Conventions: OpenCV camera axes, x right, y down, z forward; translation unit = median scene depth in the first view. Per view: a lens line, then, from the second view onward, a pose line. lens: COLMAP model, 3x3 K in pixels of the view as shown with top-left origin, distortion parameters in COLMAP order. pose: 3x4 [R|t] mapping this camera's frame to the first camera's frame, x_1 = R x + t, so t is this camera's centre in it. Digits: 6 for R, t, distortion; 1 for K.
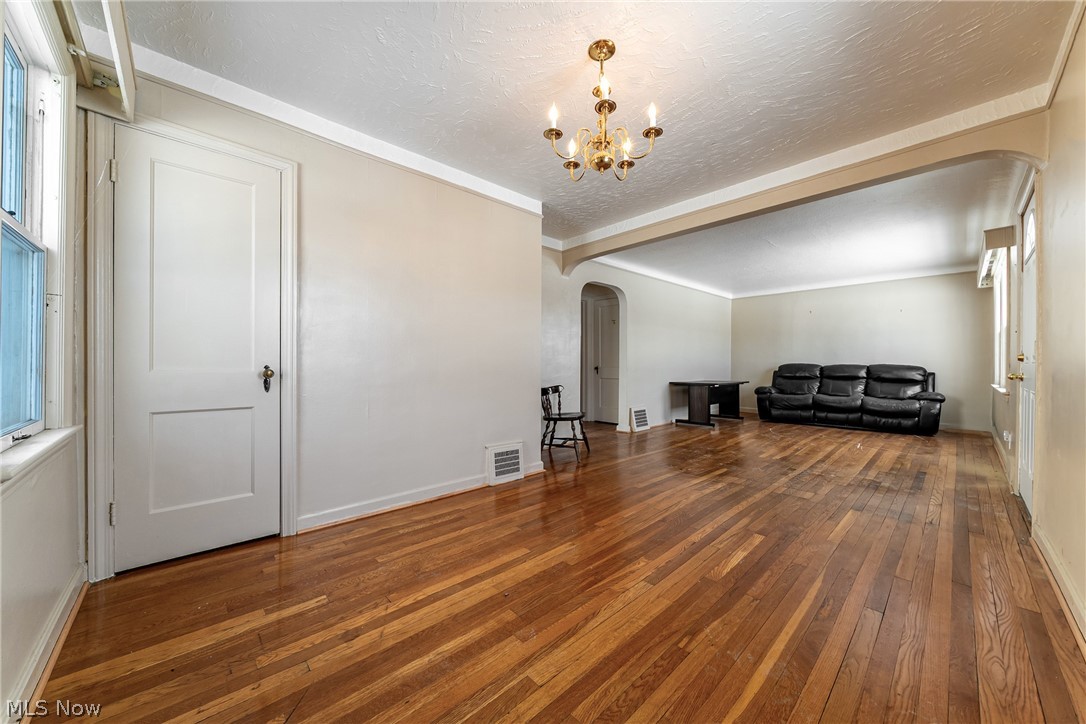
lens RADIAL K [[382.7, 0, 540.4], [0, 382.7, 364.7], [0, 0, 1]] dist [-0.000848, 0.000043]
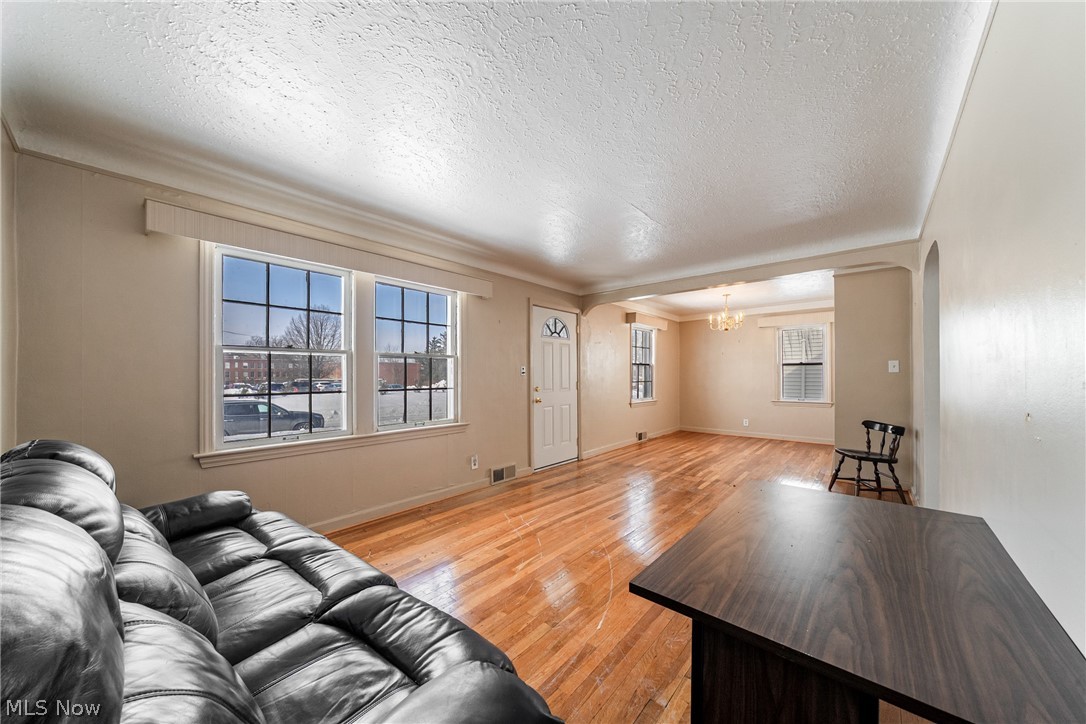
lens RADIAL K [[364.8, 0, 539.0], [0, 364.8, 370.5], [0, 0, 1]] dist [-0.018541, -0.000012]
pose [[-0.996422, 0.002024, -0.084495, 1.218300], [0.003072, 0.999920, -0.012284, -0.083230], [0.084463, -0.012500, -0.996348, 2.362981]]
